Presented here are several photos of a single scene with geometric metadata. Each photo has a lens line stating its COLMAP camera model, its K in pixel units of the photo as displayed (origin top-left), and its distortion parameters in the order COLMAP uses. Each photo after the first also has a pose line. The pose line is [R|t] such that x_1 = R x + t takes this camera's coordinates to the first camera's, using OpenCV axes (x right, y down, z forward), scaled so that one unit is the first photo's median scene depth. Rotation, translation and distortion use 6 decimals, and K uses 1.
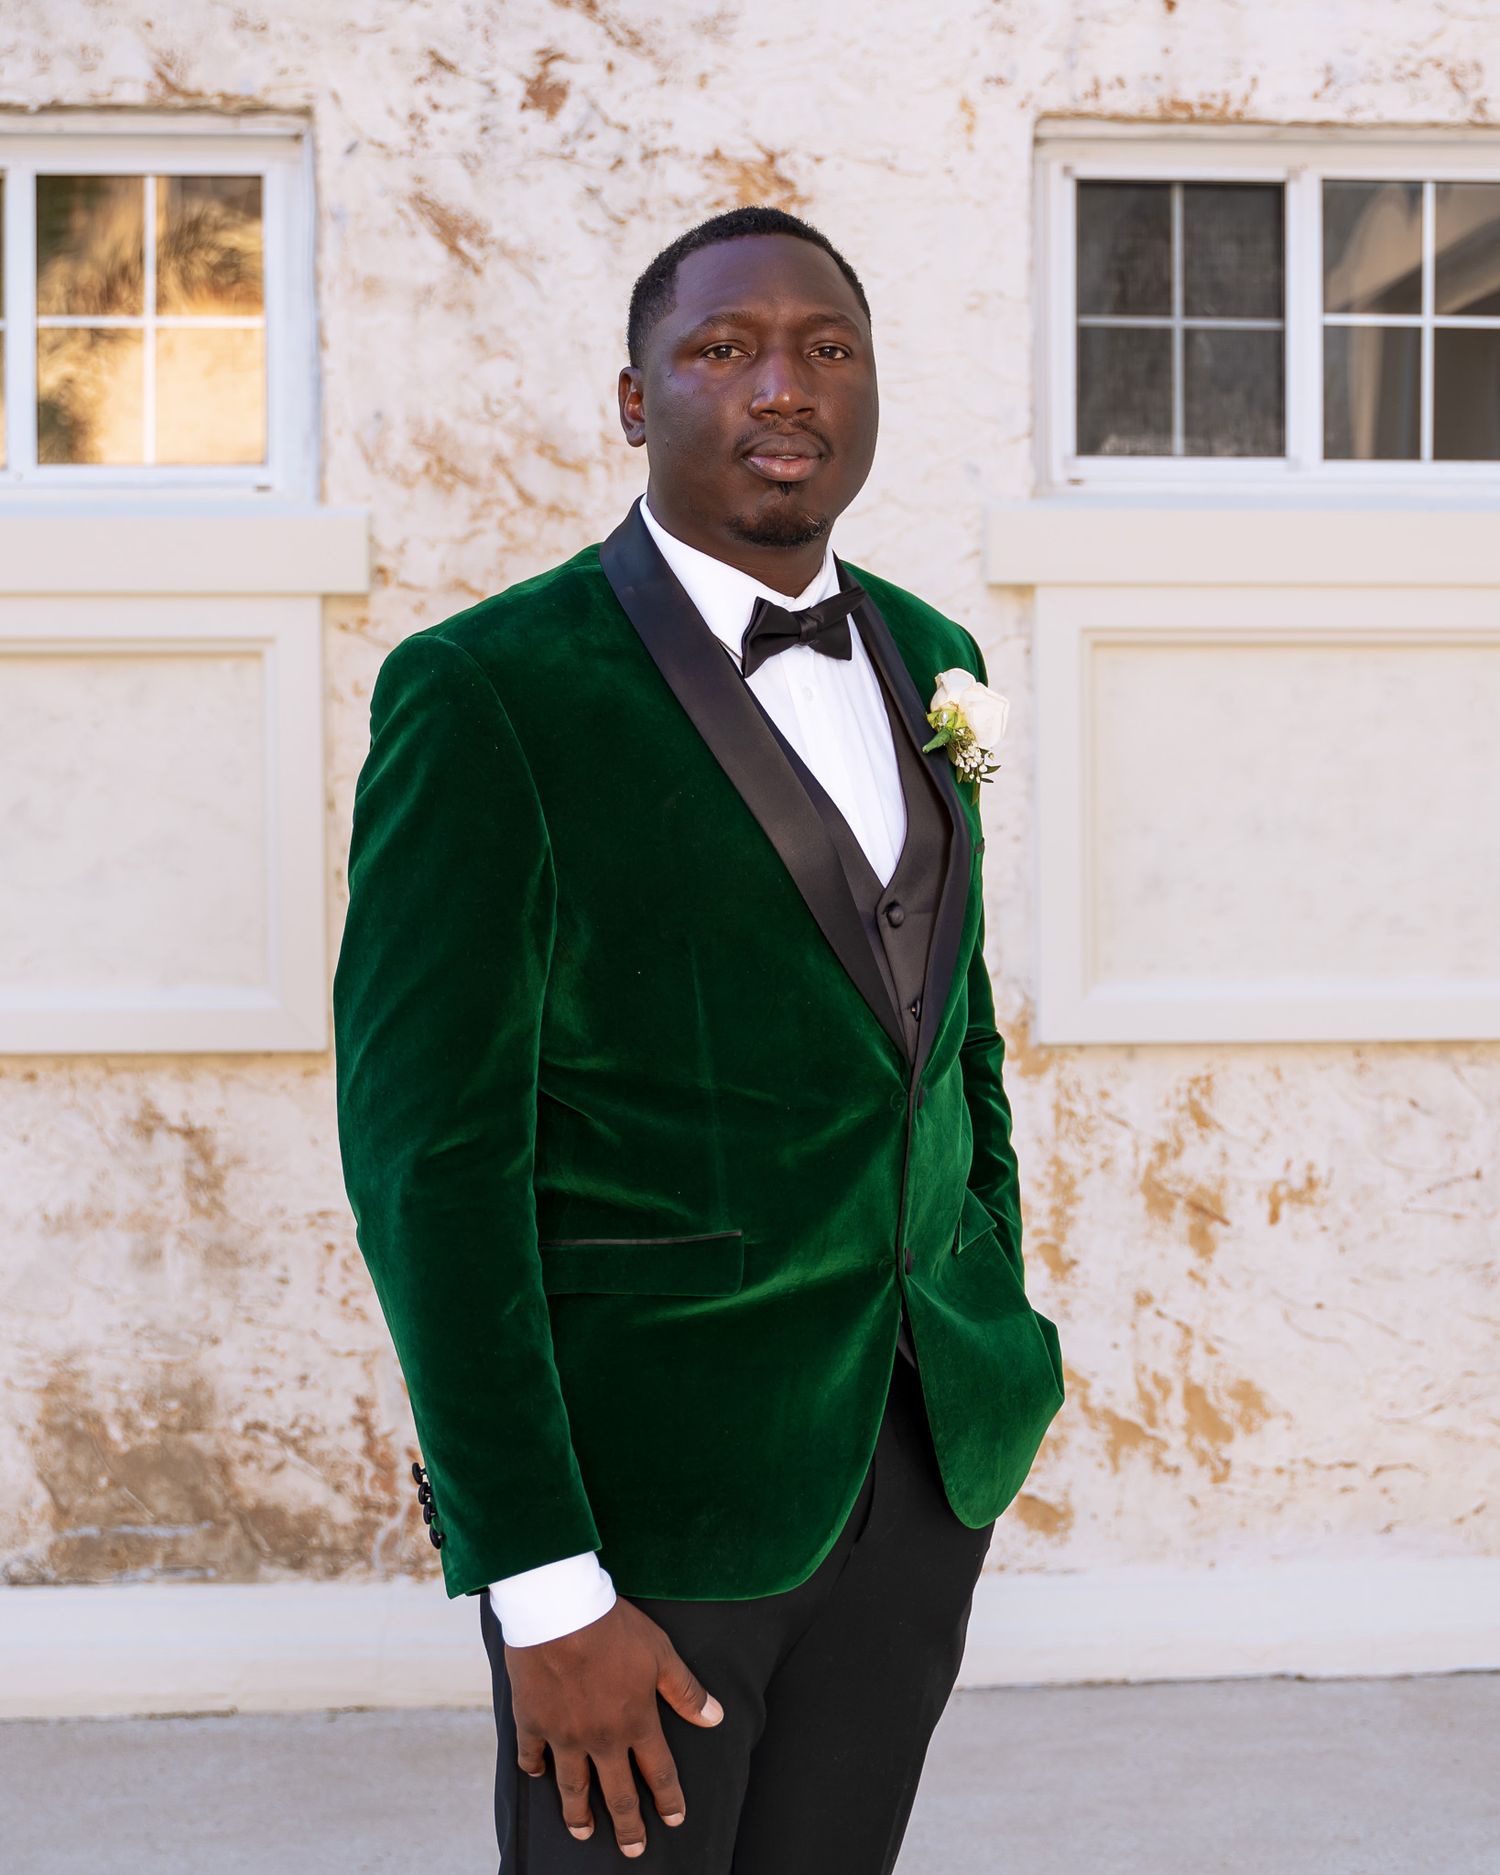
lens RADIAL K [[3358.1, 0, 708.0], [0, 3358.1, 902.5], [0, 0, 1]] dist [-0.042205, 0.000000]
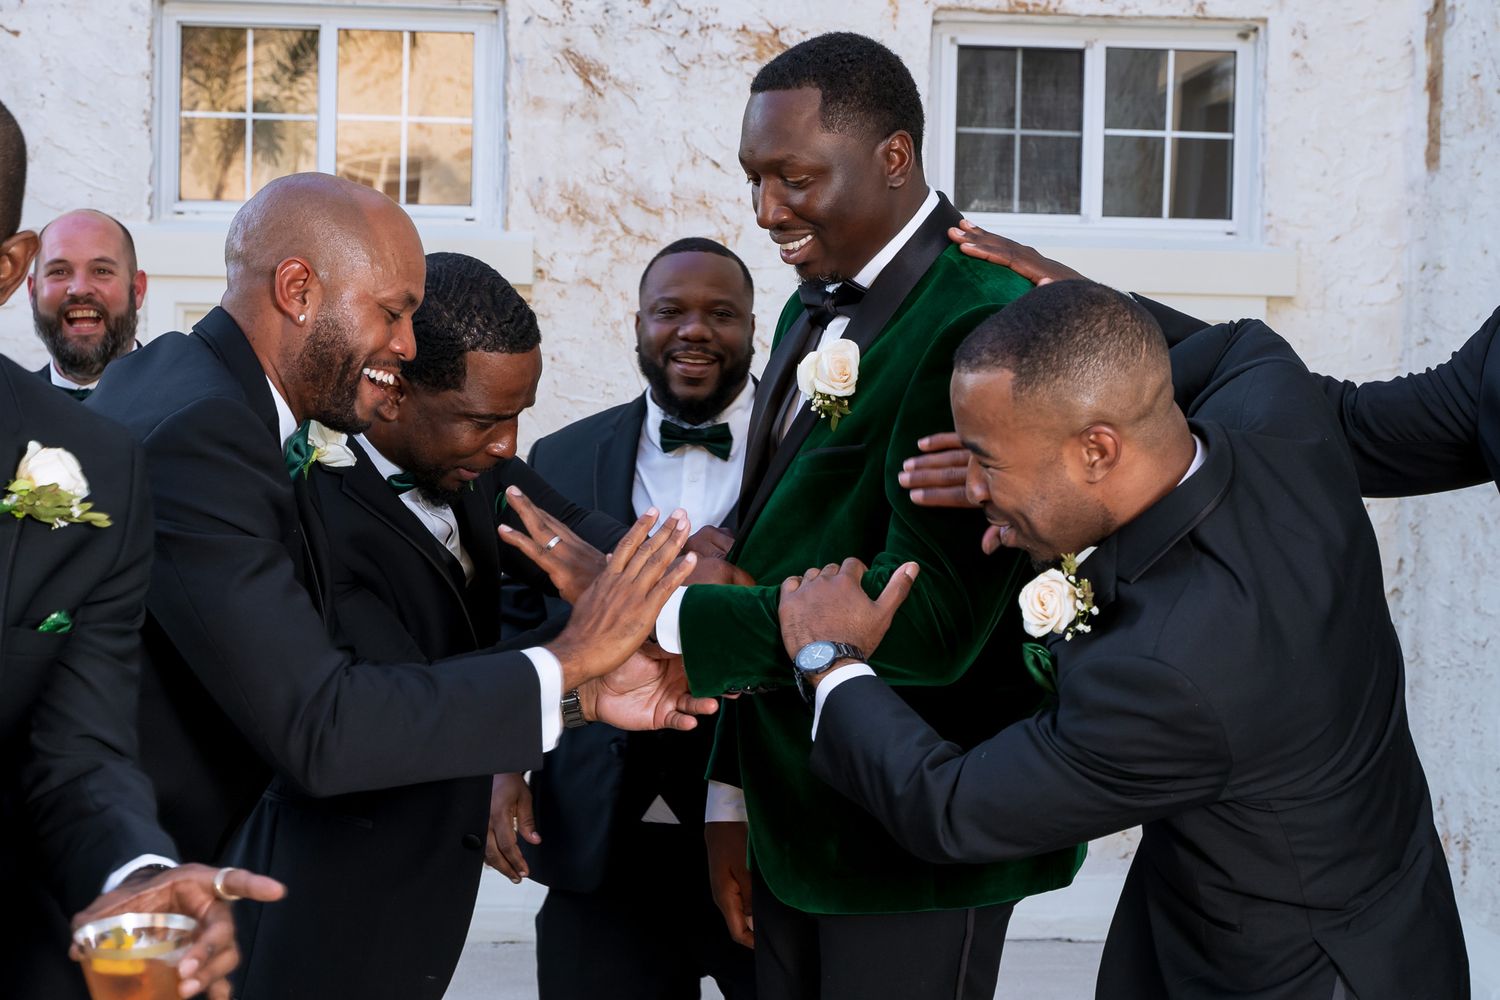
lens RADIAL K [[2757.2, 0, 740.6], [0, 2757.2, 508.9], [0, 0, 1]] dist [0.045360, 0.000000]
pose [[0.999713, 0.023944, 0.000183, 0.006400], [-0.023944, 0.999704, 0.004255, 0.012650], [-0.000081, -0.004258, 0.999991, -0.389645]]
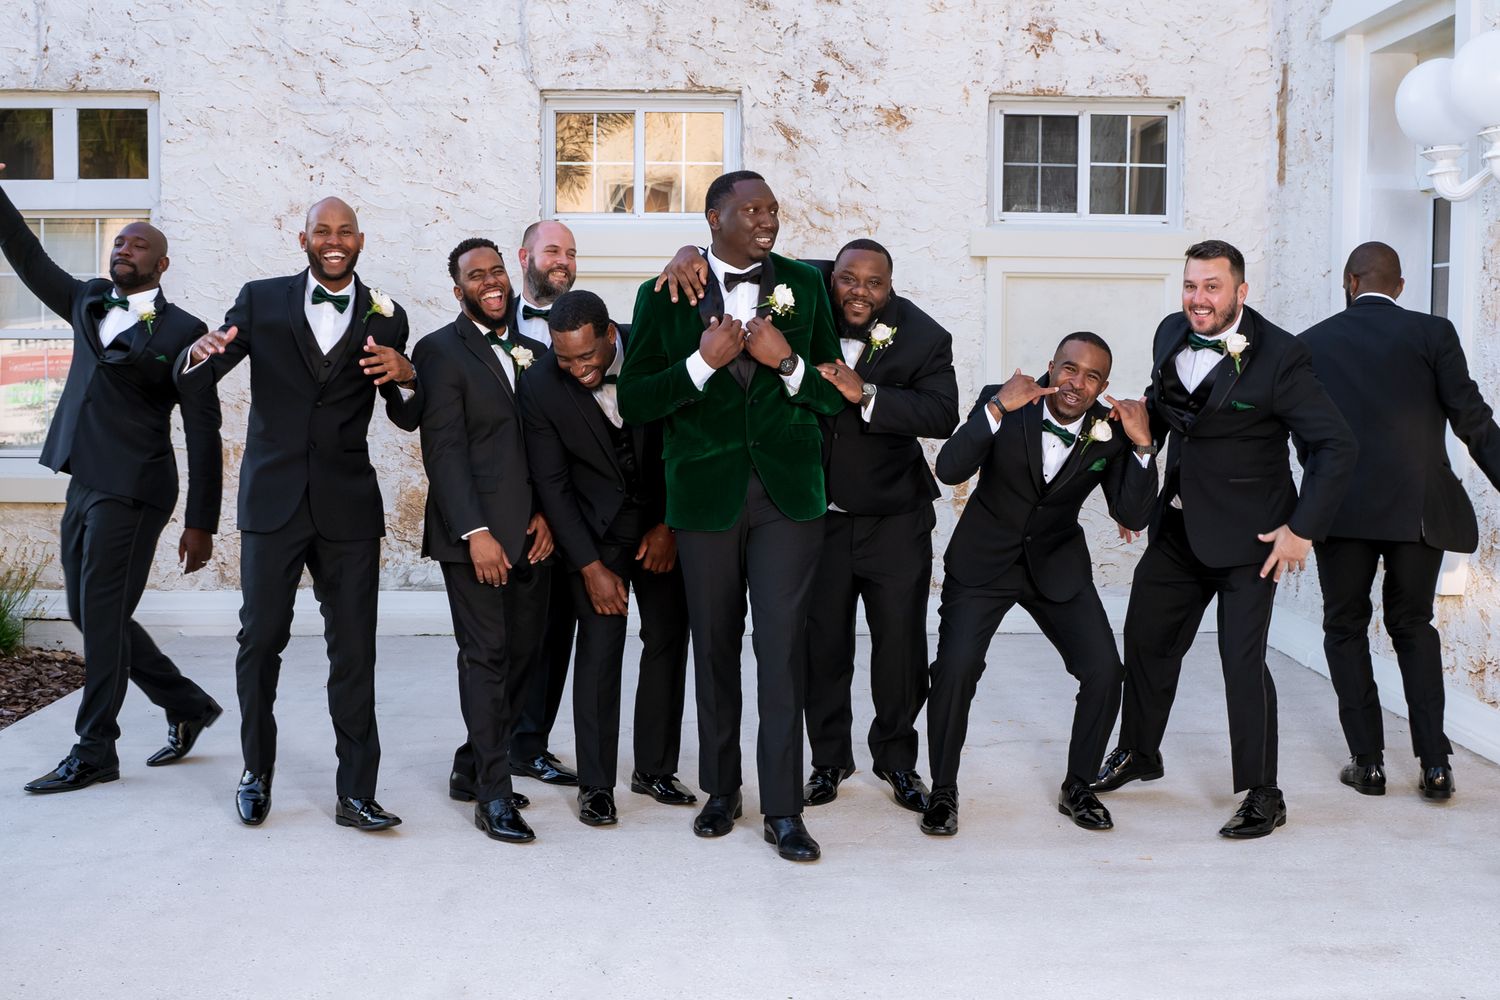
lens RADIAL K [[1865.0, 0, 748.7], [0, 1865.0, 495.0], [0, 0, 1]] dist [-0.089686, 0.000000]
pose [[0.998010, 0.016467, -0.060874, -0.006913], [-0.013331, 0.998581, 0.051564, 0.031072], [0.061637, -0.050650, 0.996813, -0.627450]]
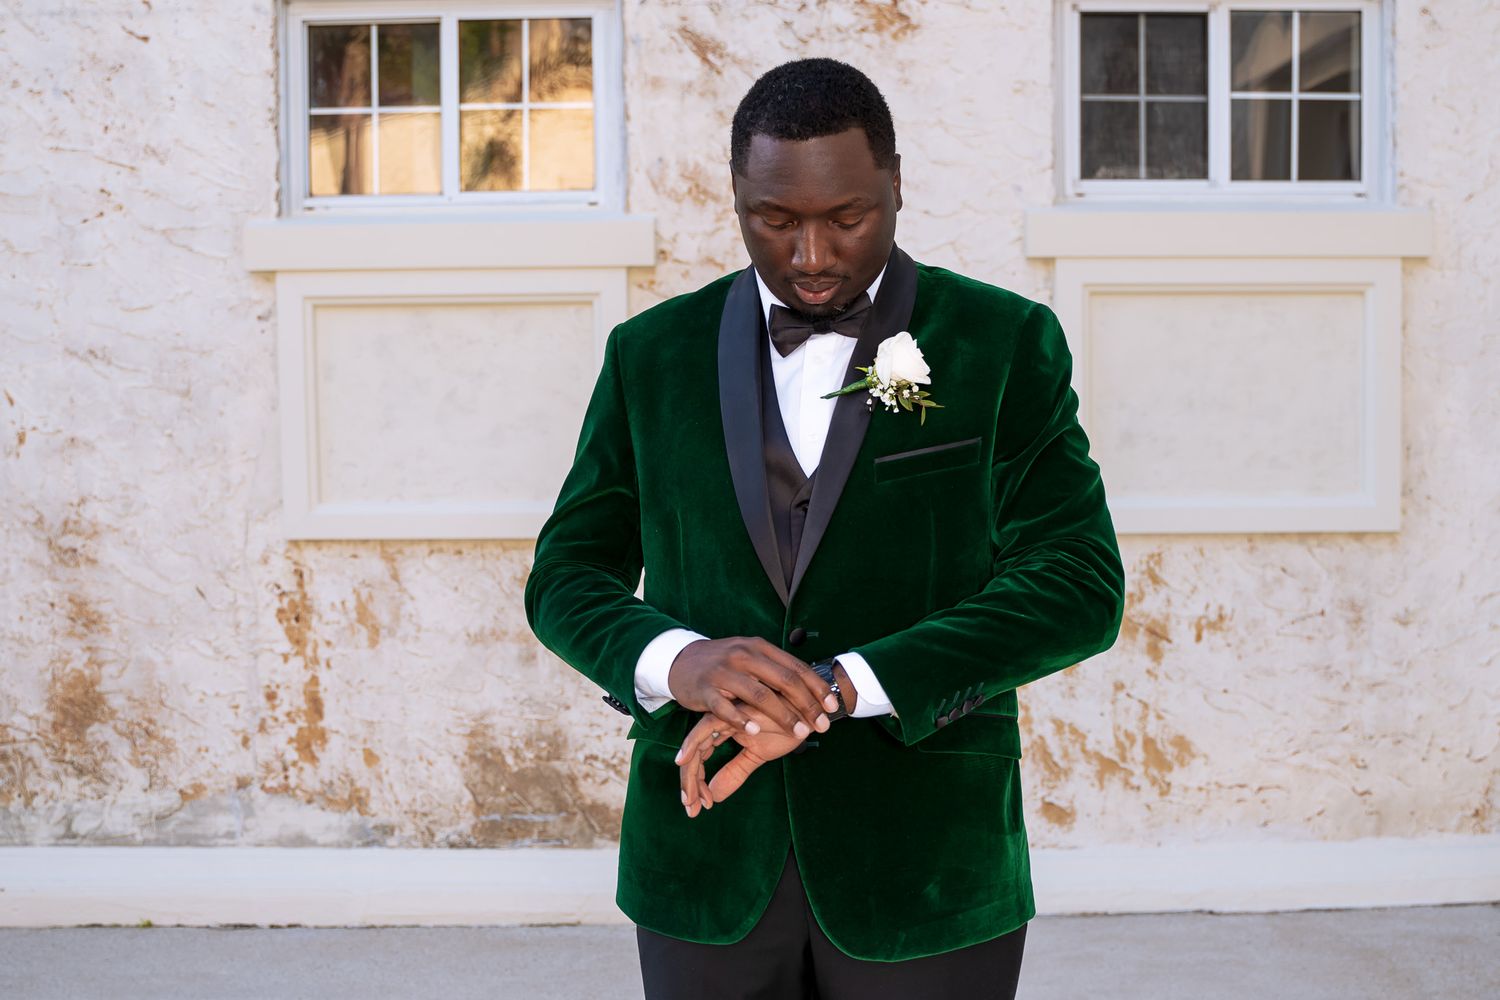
lens RADIAL K [[1865.0, 0, 738.6], [0, 1865.0, 488.0], [0, 0, 1]] dist [-0.089686, 0.000000]
pose [[0.996852, 0.000848, -0.079285, 0.014413], [0.002059, 0.999329, 0.036575, -0.014914], [0.079263, -0.036623, 0.996181, 0.069543]]
